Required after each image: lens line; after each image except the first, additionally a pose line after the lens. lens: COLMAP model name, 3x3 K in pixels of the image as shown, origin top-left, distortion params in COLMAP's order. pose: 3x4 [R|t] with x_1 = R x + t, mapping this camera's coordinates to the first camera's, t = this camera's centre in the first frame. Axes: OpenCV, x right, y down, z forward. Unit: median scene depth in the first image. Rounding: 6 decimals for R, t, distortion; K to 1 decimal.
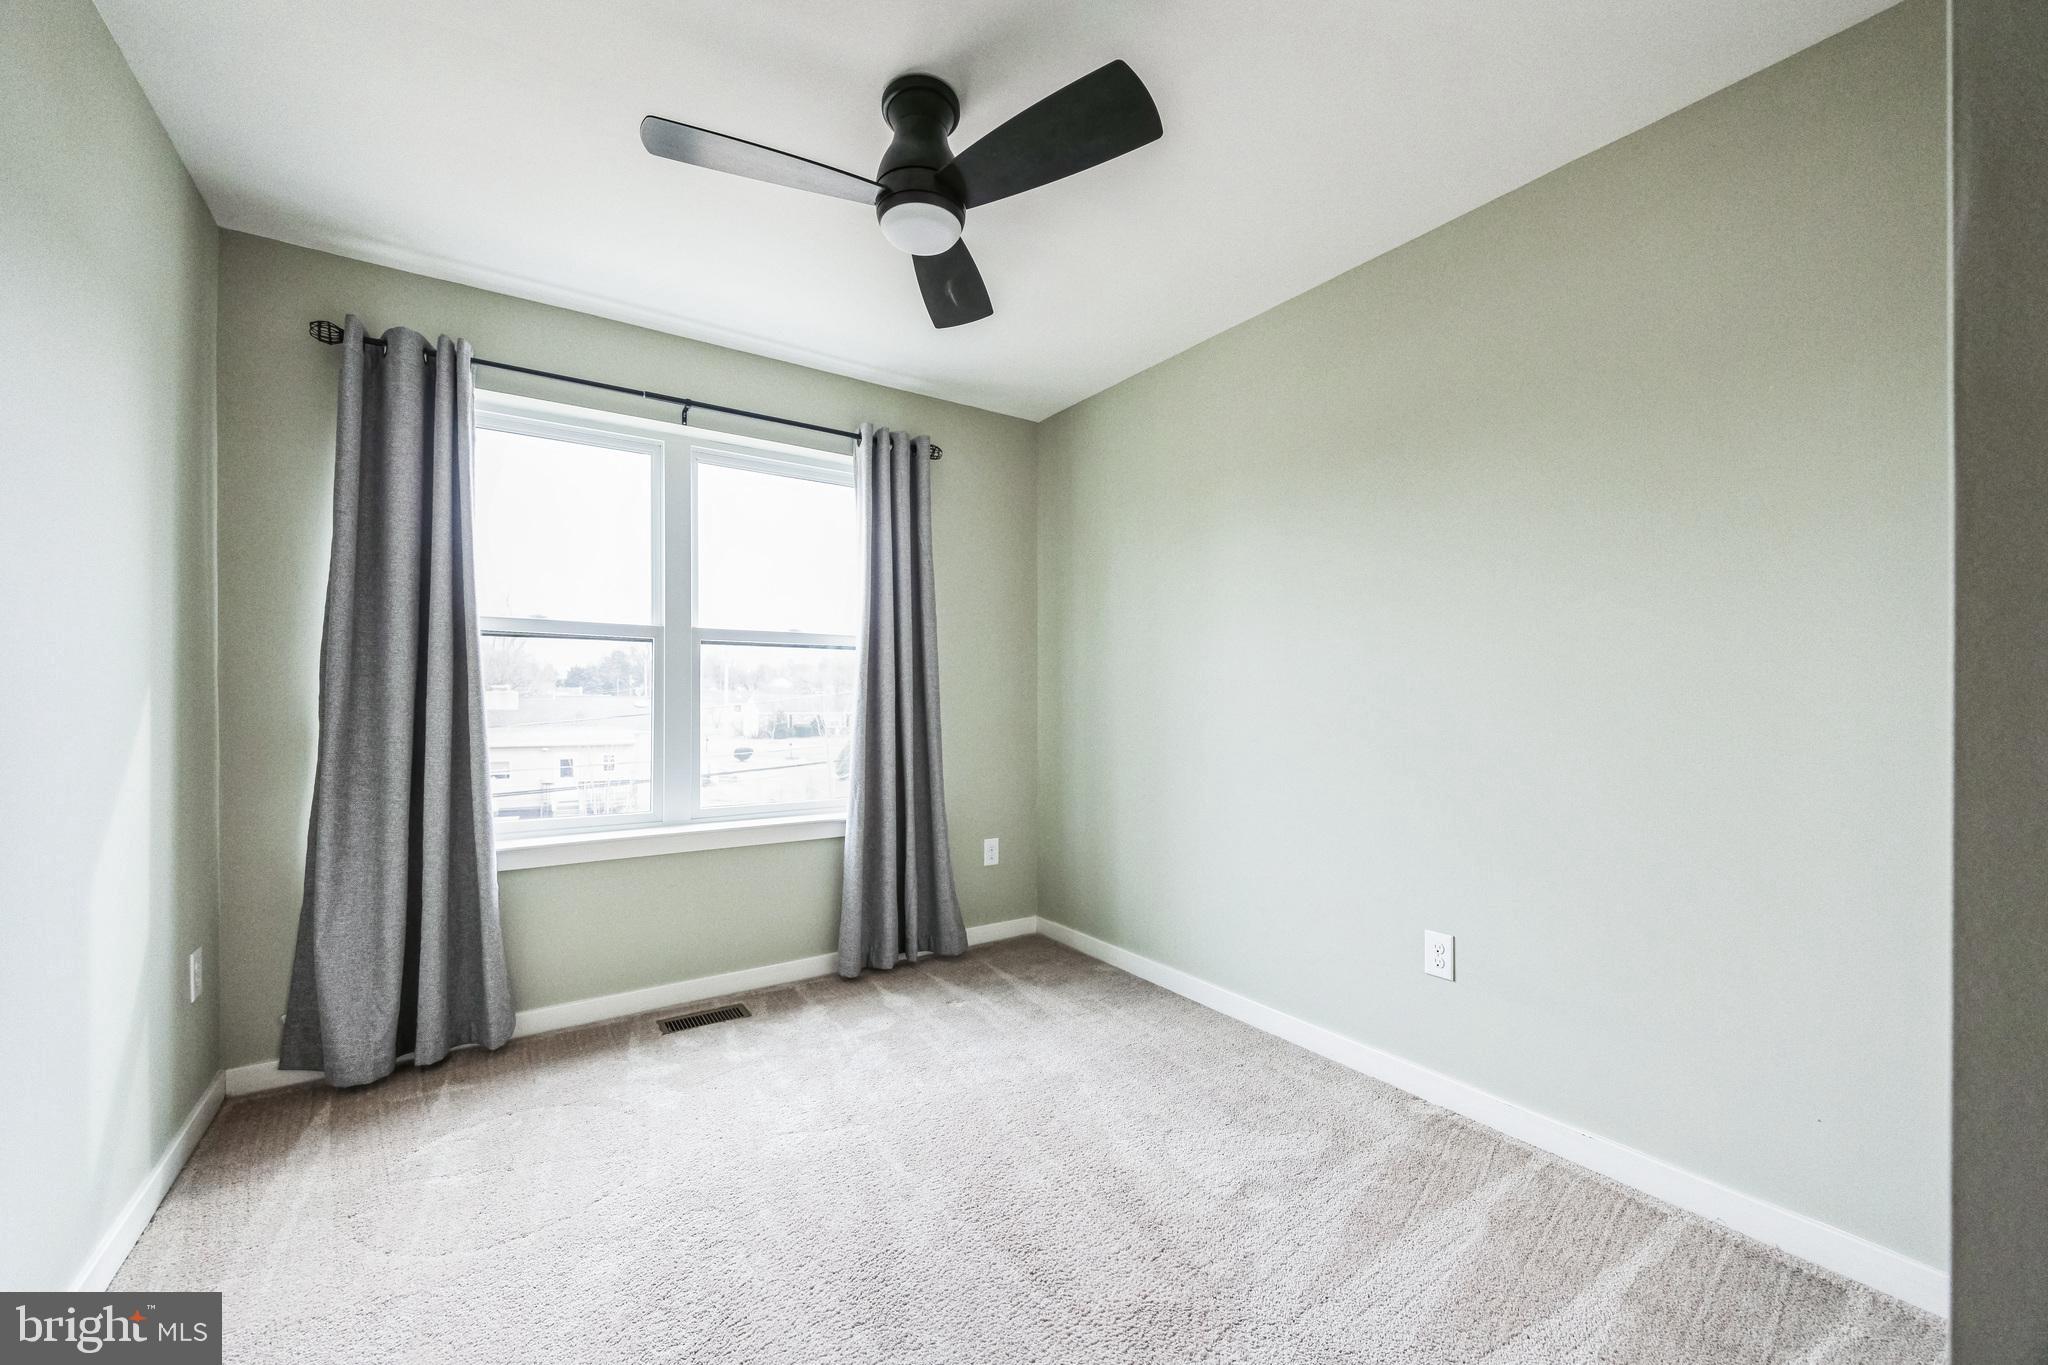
lens RADIAL K [[798.6, 0, 1026.4], [0, 798.6, 688.2], [0, 0, 1]] dist [0.003684, 0.000118]
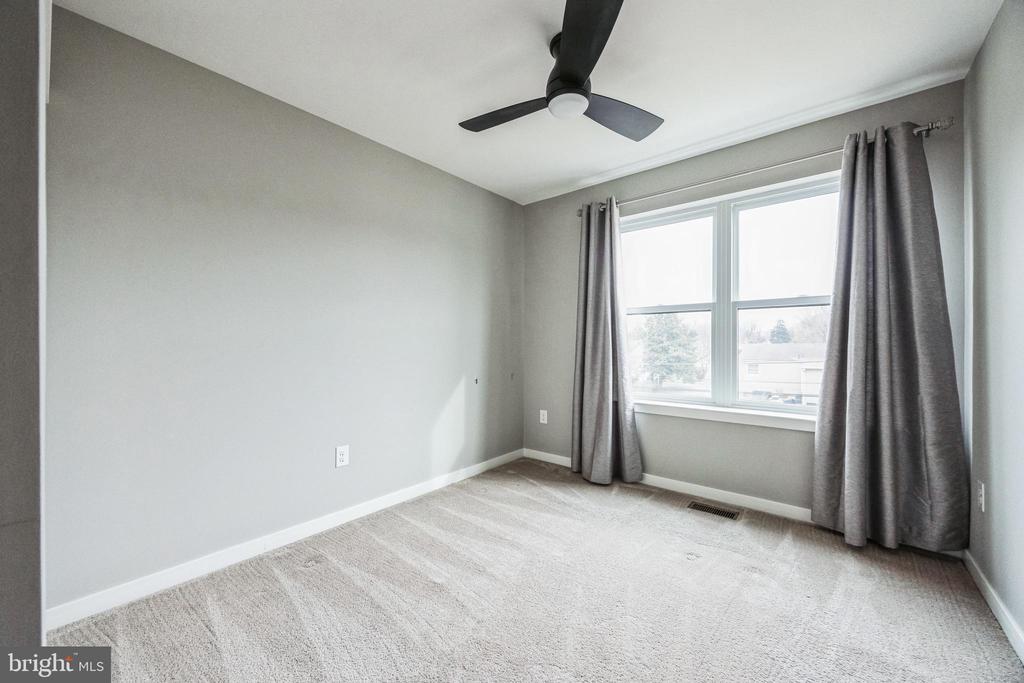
lens RADIAL K [[399.3, 0, 506.2], [0, 399.3, 337.4], [0, 0, 1]] dist [0.003684, 0.000118]
pose [[0.258650, -0.011740, -0.965900, 0.346907], [0.013941, 0.999867, -0.008419, 0.007549], [0.965871, -0.011288, 0.258779, 0.263248]]
